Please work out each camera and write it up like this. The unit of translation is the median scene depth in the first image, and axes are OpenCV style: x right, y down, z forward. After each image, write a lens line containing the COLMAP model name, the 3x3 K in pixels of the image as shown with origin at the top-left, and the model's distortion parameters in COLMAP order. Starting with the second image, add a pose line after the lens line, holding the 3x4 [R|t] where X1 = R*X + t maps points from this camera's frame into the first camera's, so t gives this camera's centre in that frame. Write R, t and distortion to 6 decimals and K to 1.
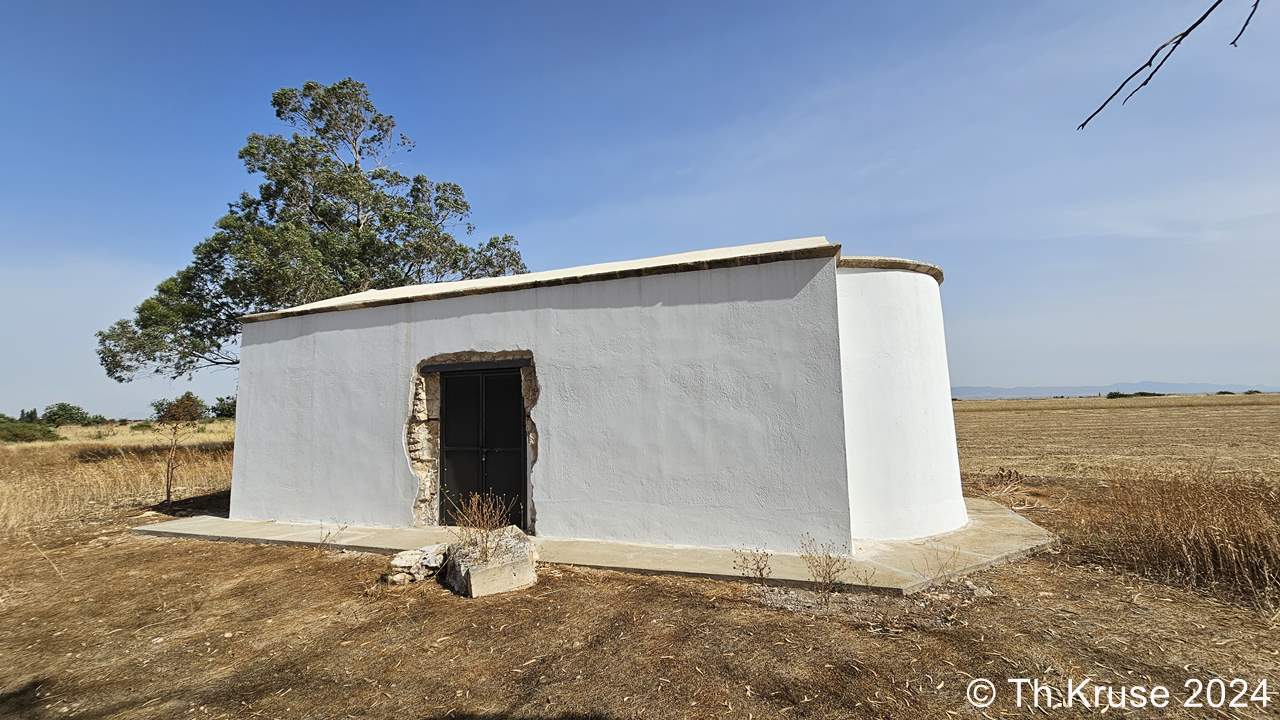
lens RADIAL K [[533.8, 0, 640.0], [0, 533.8, 360.0], [0, 0, 1]] dist [-0.000777, -0.000053]
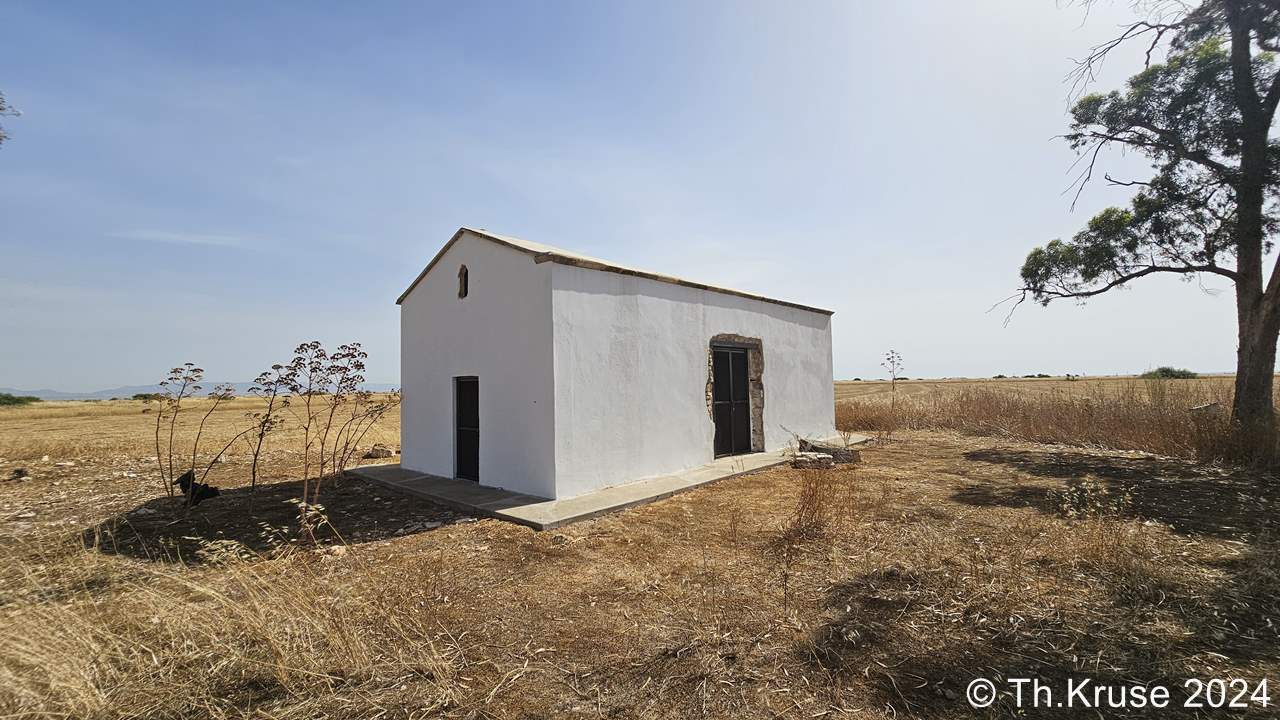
lens RADIAL K [[533.8, 0, 640.0], [0, 533.8, 360.0], [0, 0, 1]] dist [-0.000777, -0.000053]
pose [[0.391019, 0.053573, 0.918822, -1.697921], [-0.089104, 0.995819, -0.020143, 0.101594], [-0.916059, -0.073995, 0.394158, 0.646392]]
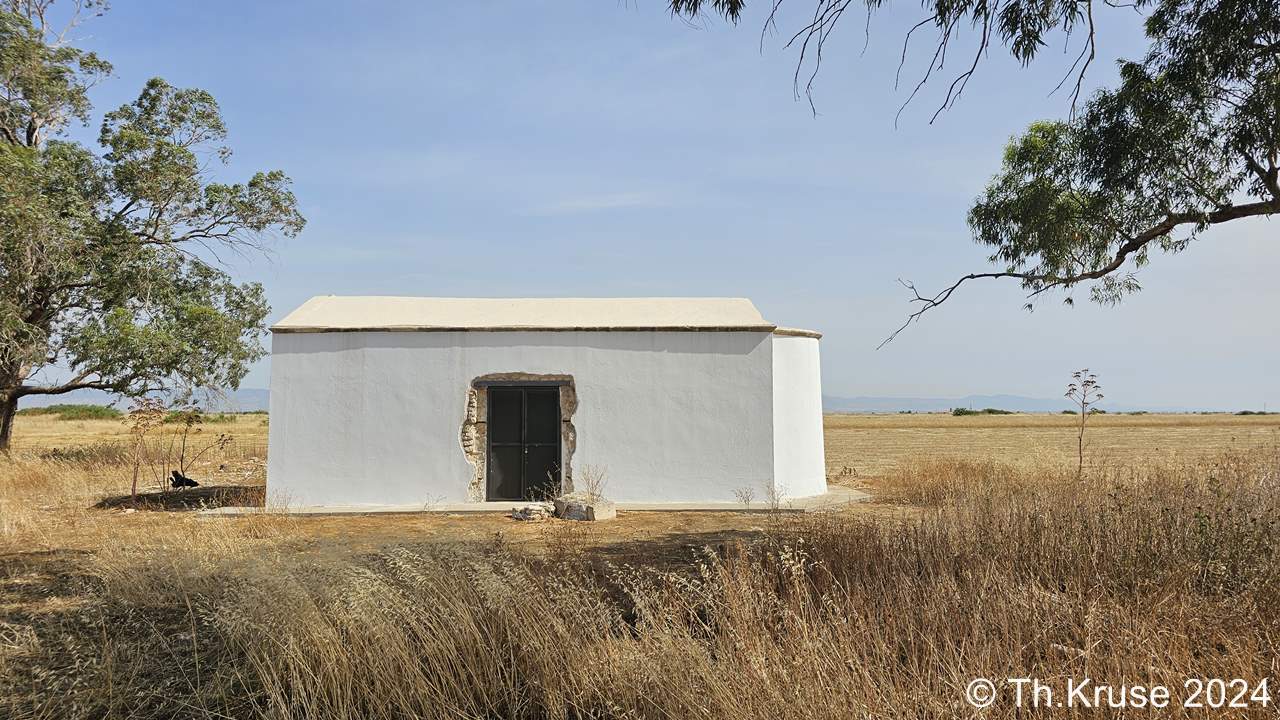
lens RADIAL K [[832.8, 0, 640.0], [0, 832.8, 360.0], [0, 0, 1]] dist [0.025615, -0.001245]
pose [[0.935735, 0.045956, 0.349697, -0.756767], [-0.053349, 0.998509, 0.011535, -0.087228], [-0.348645, -0.029449, 0.936792, -1.067352]]
